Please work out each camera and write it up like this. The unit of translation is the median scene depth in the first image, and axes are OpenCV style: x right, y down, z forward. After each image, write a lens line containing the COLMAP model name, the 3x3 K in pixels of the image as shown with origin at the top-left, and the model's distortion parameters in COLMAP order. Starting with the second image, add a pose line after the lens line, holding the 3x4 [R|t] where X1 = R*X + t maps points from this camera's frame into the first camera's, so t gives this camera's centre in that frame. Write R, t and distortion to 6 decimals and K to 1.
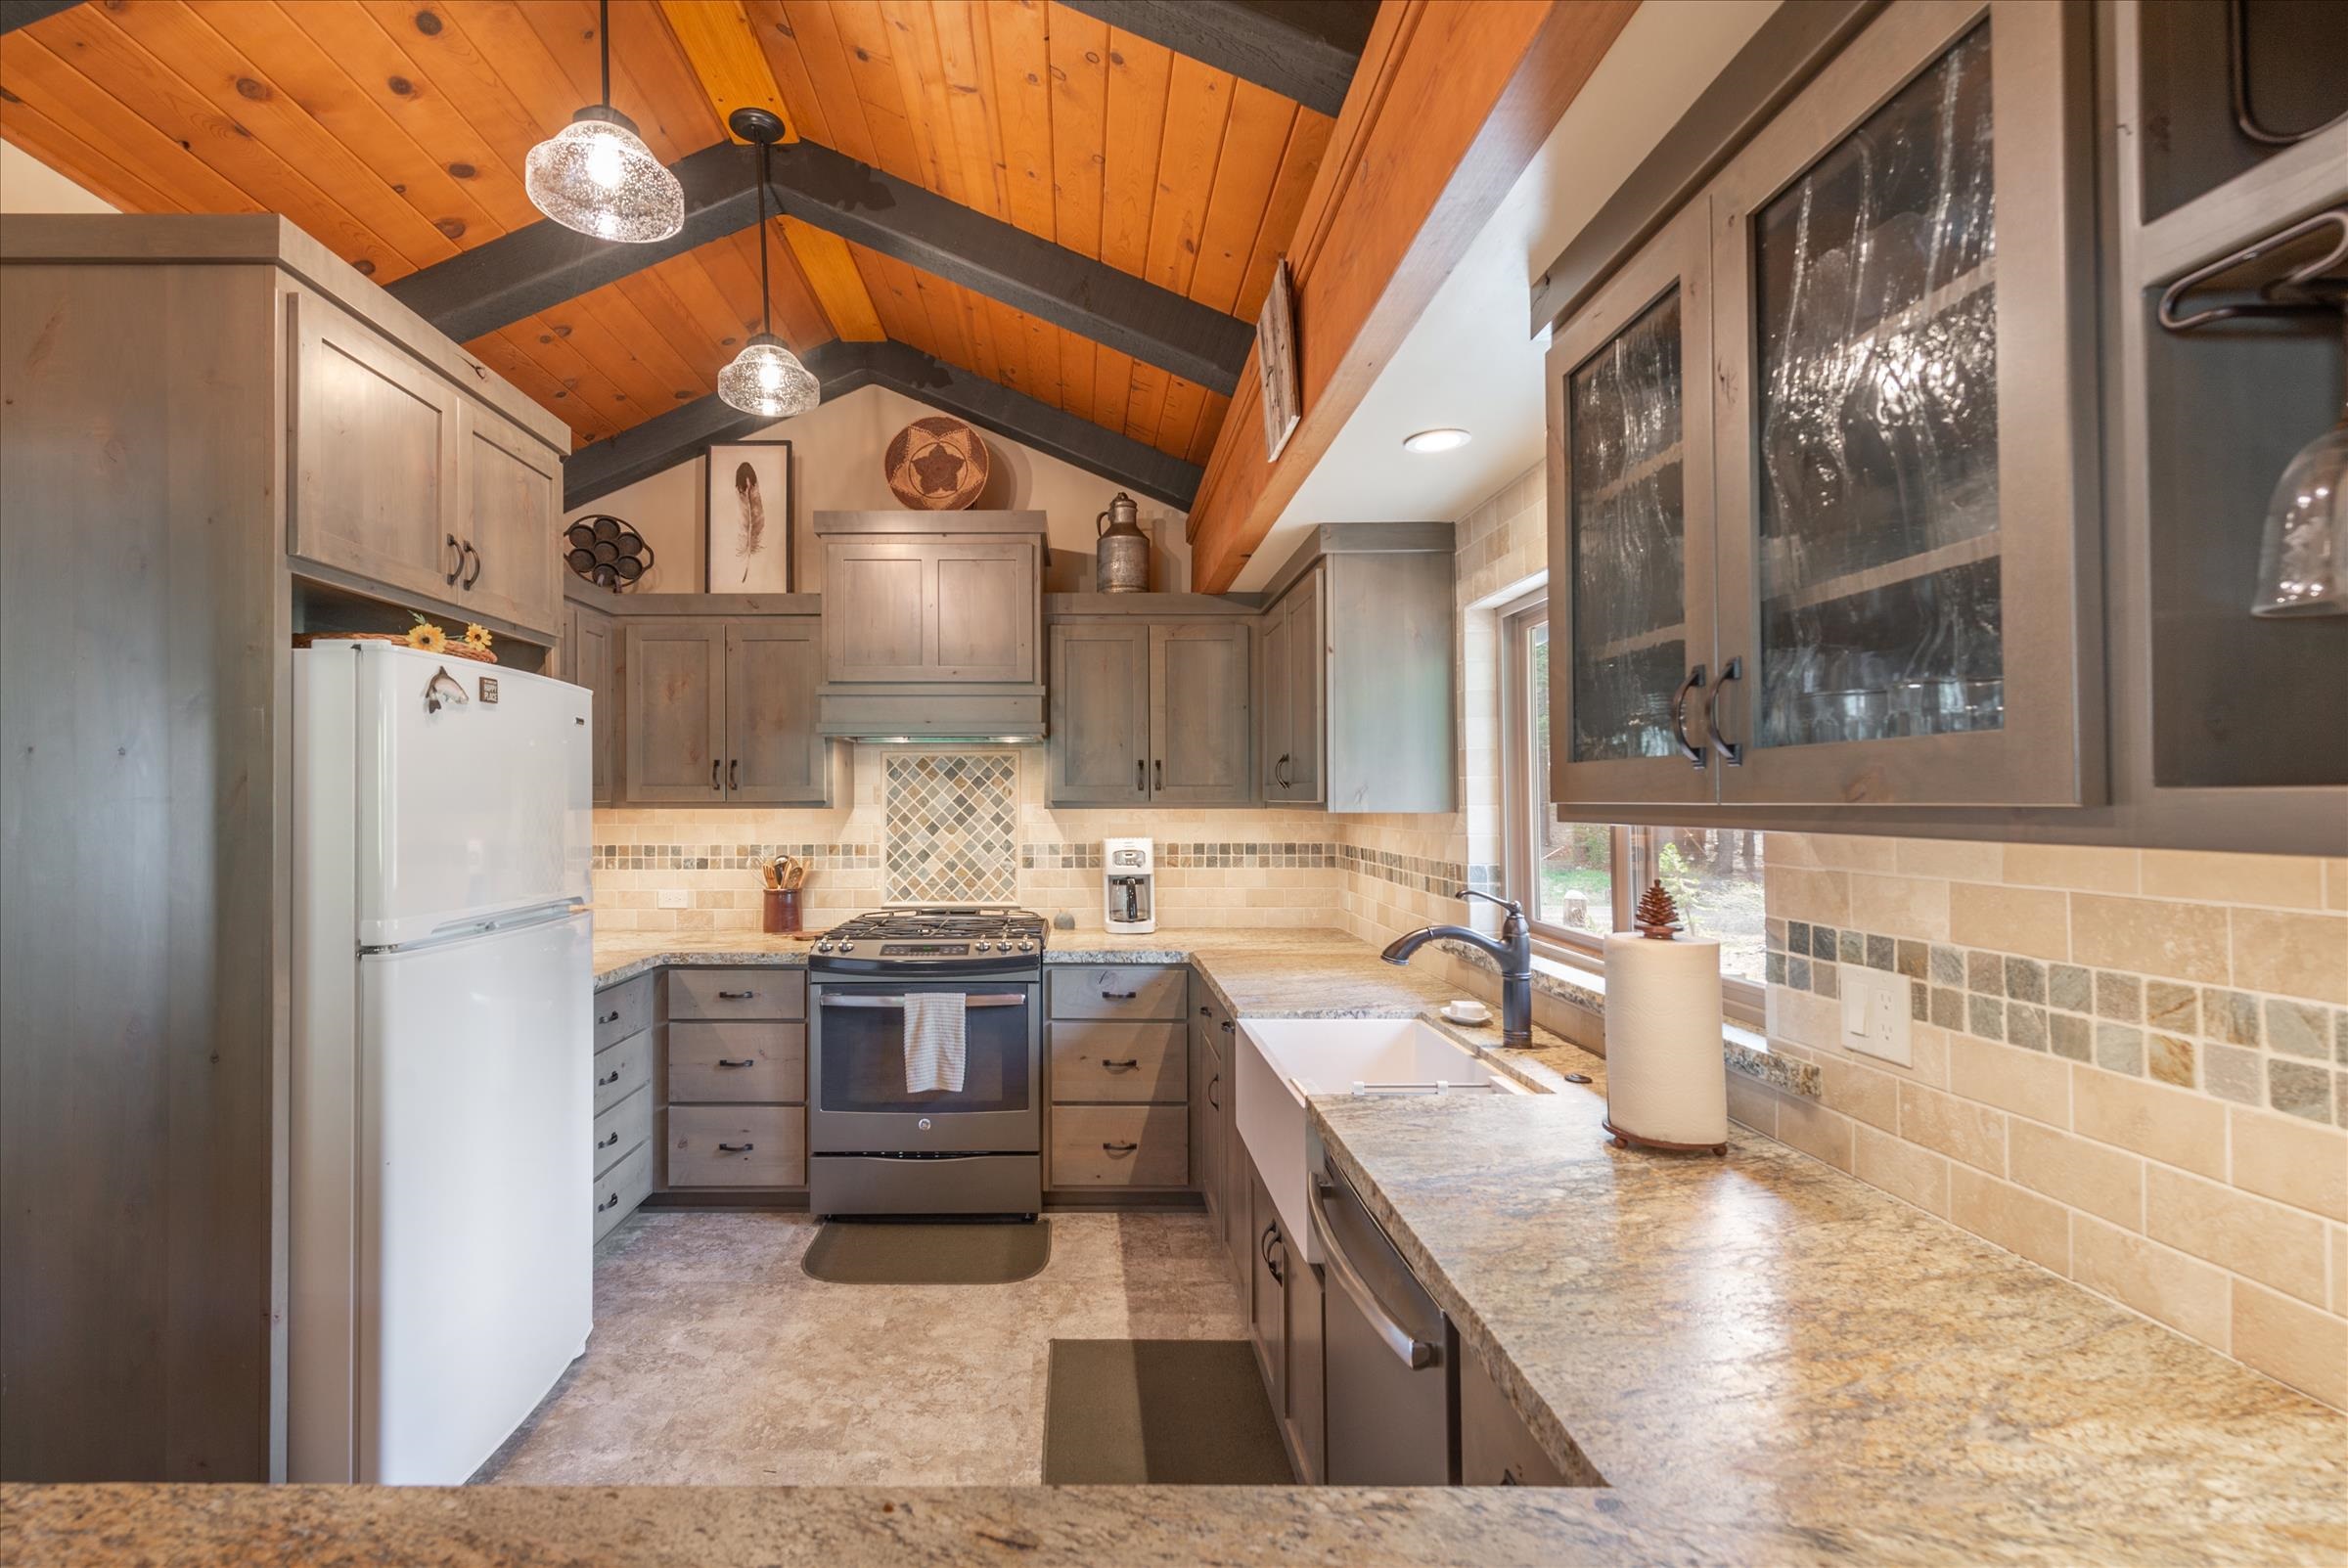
lens RADIAL K [[1012.5, 0, 1096.3], [0, 1012.5, 782.8], [0, 0, 1]] dist [0.011268, -0.000339]
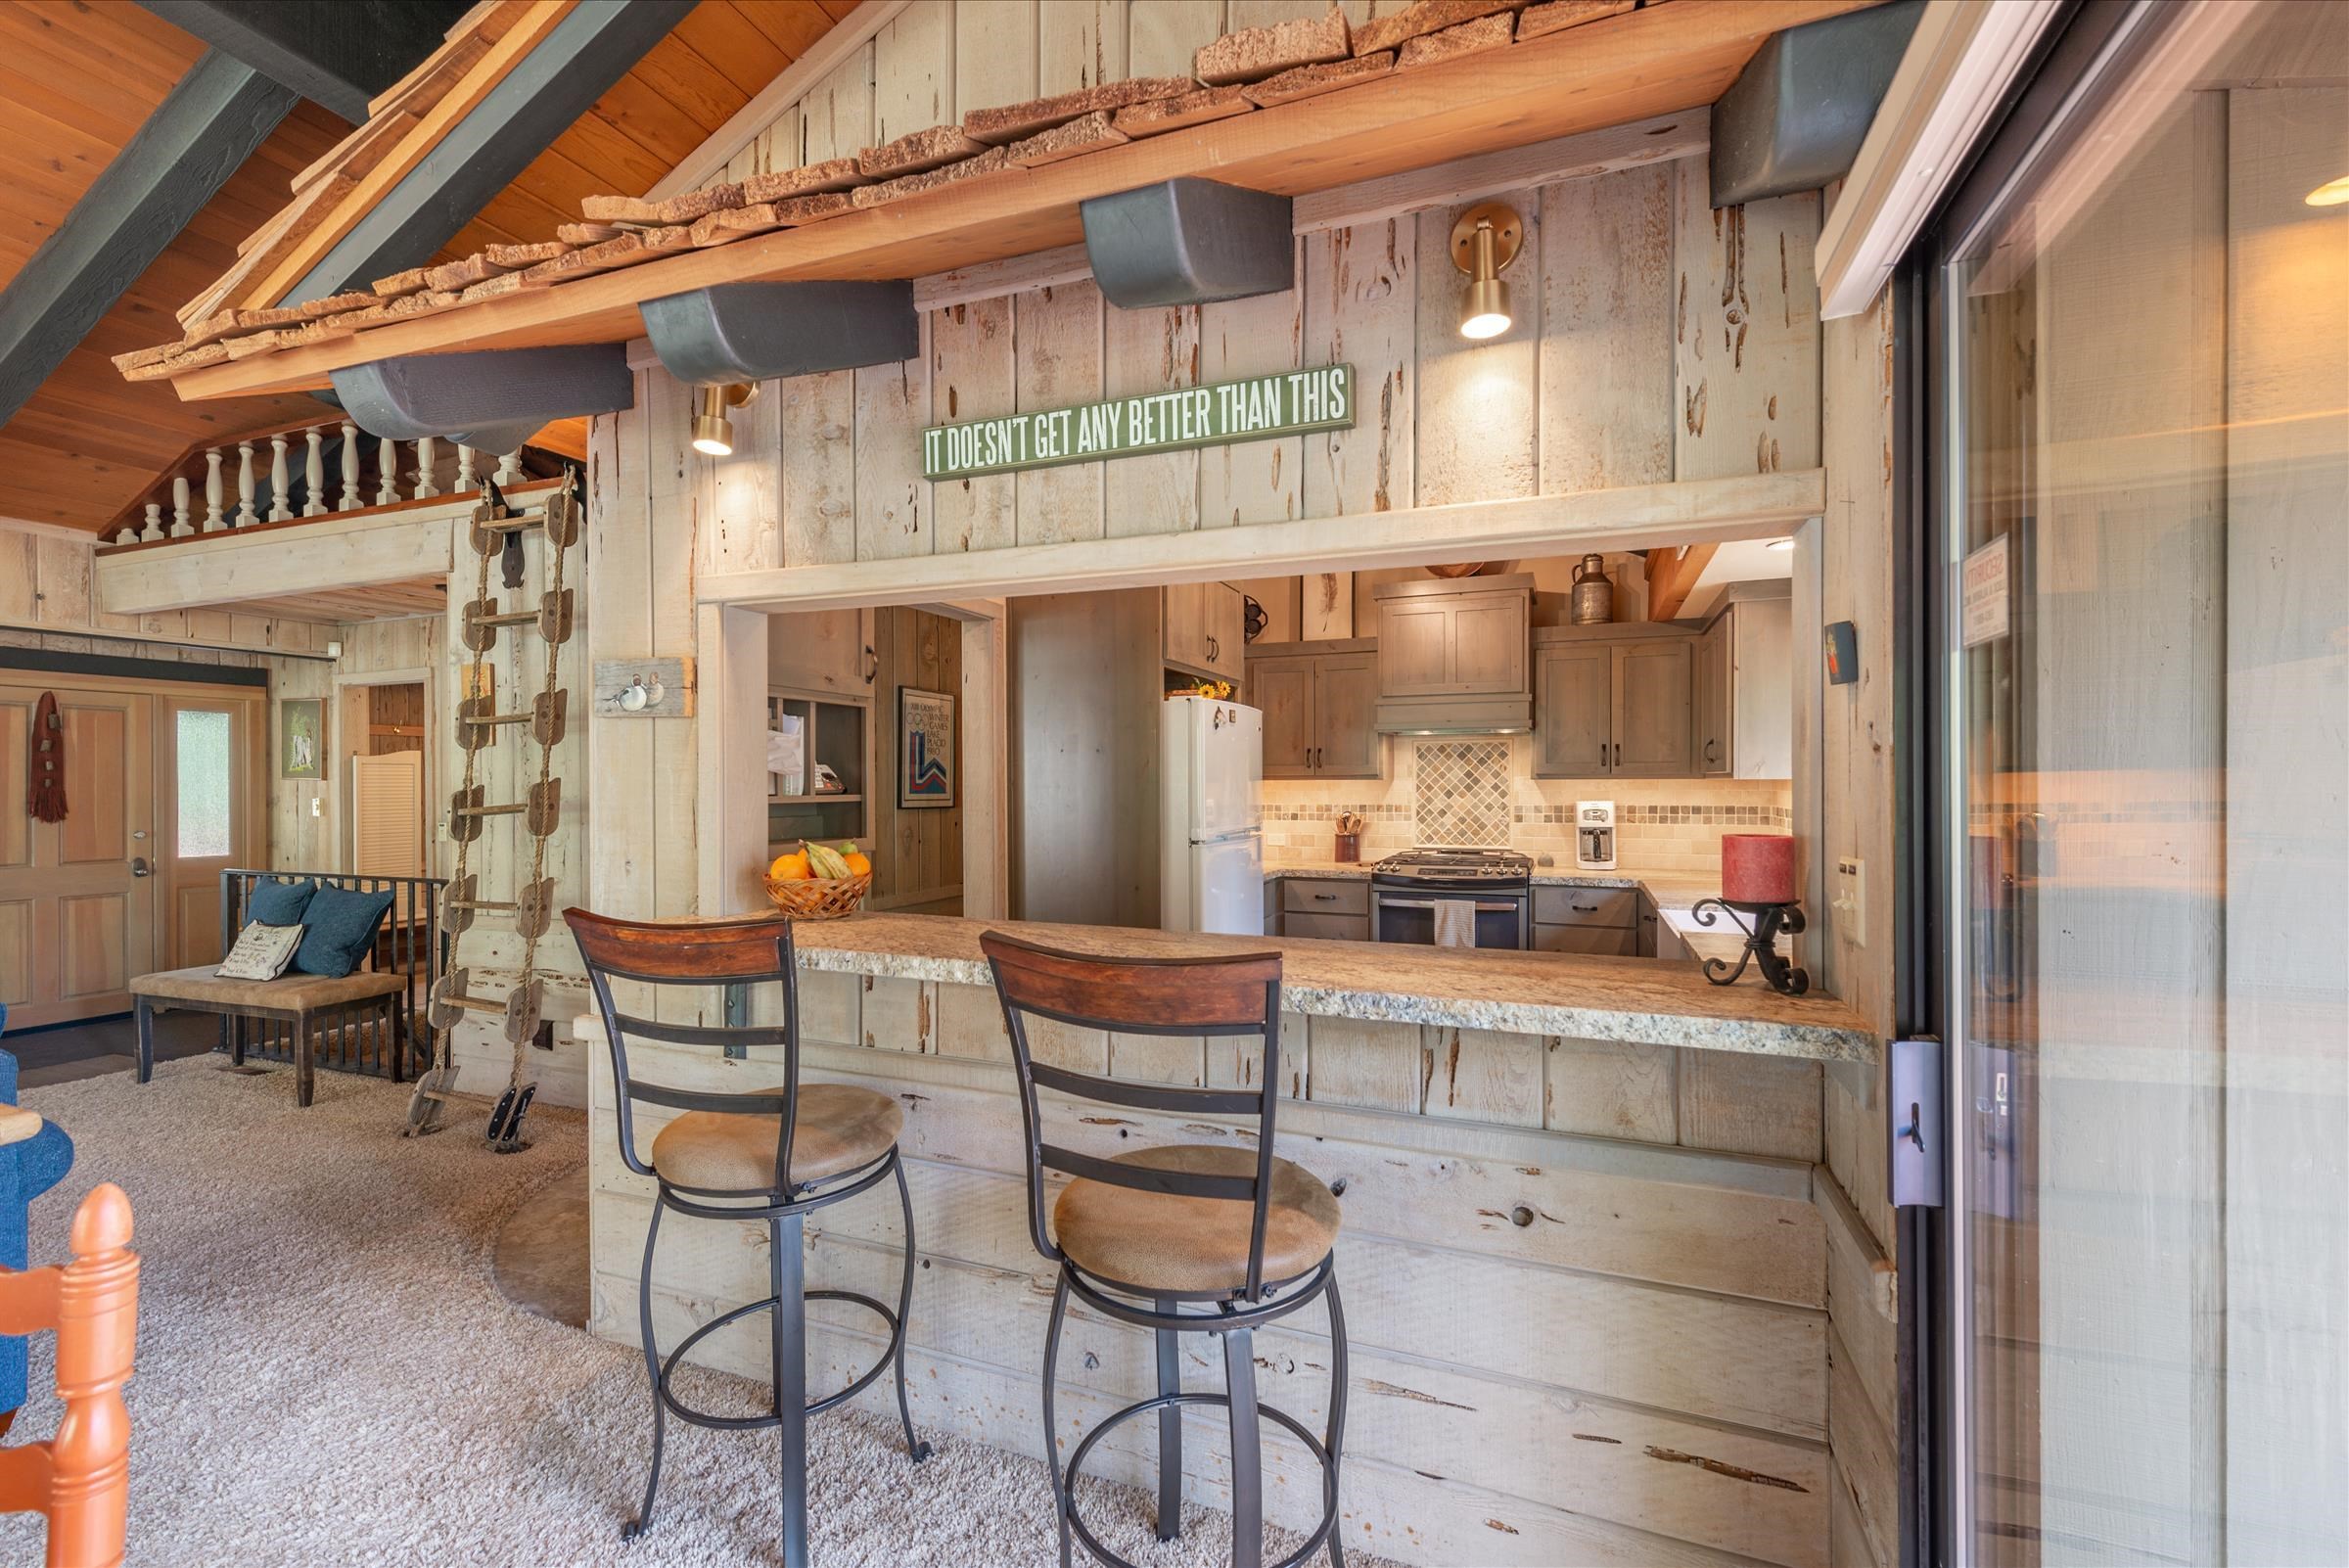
lens RADIAL K [[962.6, 0, 1216.4], [0, 962.6, 801.5], [0, 0, 1]] dist [0.018228, -0.000138]
pose [[0.932642, 0.006020, -0.360752, 0.024999], [0.008127, 0.999257, 0.037686, 0.001730], [0.360711, -0.038079, 0.931900, -0.411730]]
